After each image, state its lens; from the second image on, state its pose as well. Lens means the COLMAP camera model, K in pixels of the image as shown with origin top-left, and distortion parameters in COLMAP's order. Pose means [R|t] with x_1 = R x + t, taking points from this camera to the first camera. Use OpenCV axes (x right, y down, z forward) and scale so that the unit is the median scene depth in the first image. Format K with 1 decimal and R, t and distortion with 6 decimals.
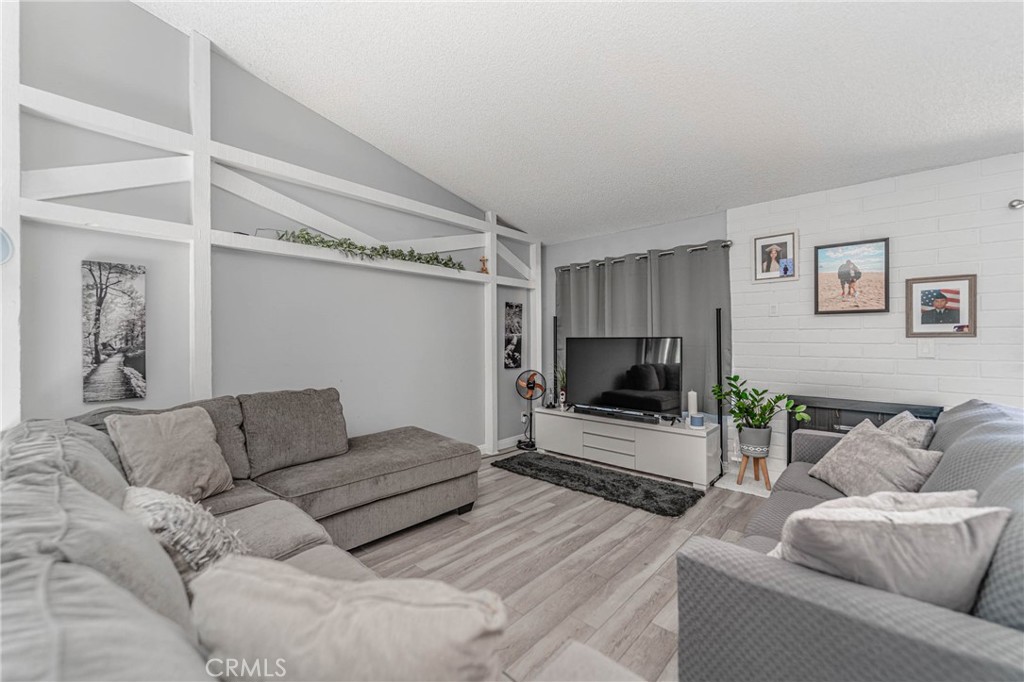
lens RADIAL K [[412.0, 0, 512.0], [0, 412.0, 341.0], [0, 0, 1]] dist [0.000357, -0.000196]
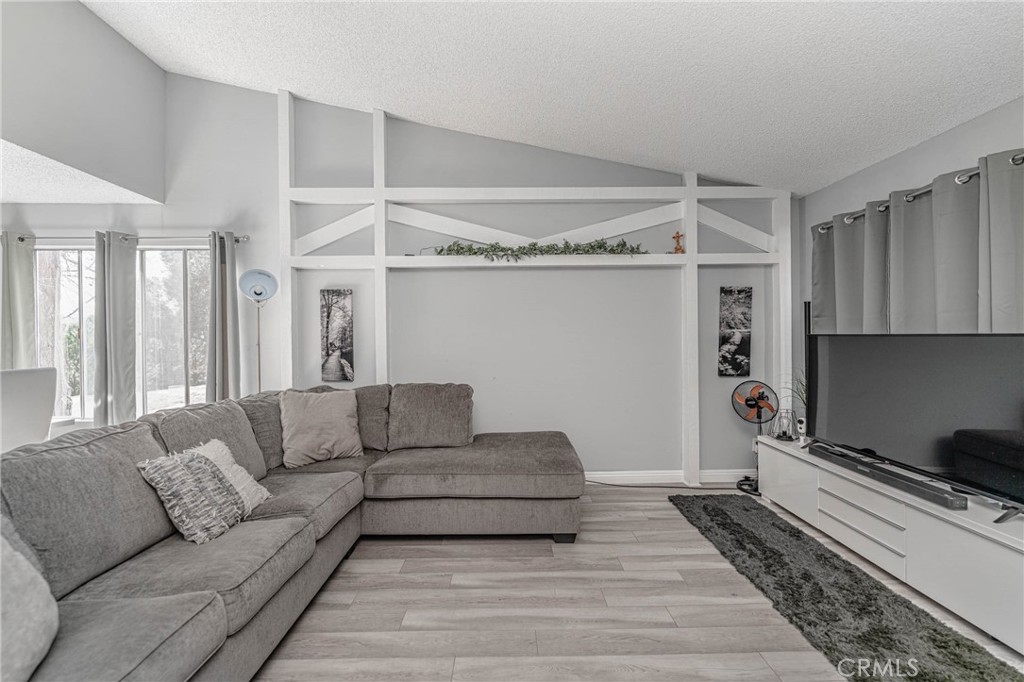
lens RADIAL K [[412.0, 0, 512.0], [0, 412.0, 341.0], [0, 0, 1]] dist [0.000357, -0.000196]
pose [[0.683090, 0.004225, -0.730322, 0.373028], [0.005129, 0.999931, 0.010581, -0.009188], [0.730316, -0.010974, 0.683021, 0.294738]]
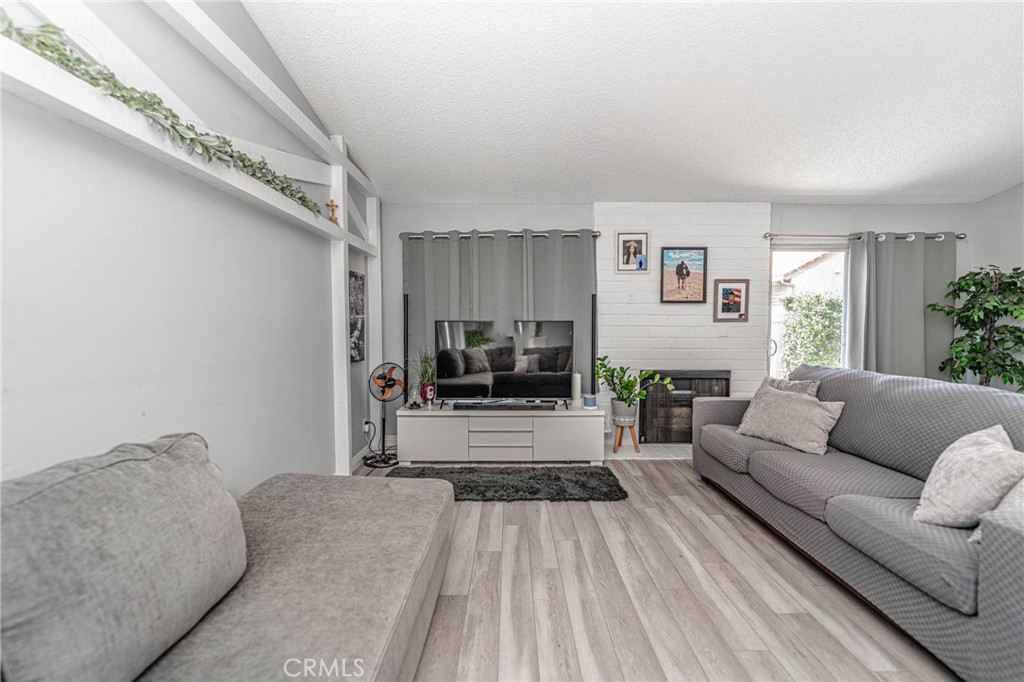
lens RADIAL K [[408.6, 0, 512.0], [0, 408.6, 341.0], [0, 0, 1]] dist [-0.000928, -0.000198]
pose [[0.740467, -0.027399, 0.671534, -0.394942], [0.001264, 0.999224, 0.039376, 0.000235], [-0.672092, -0.028308, 0.739927, 0.380570]]
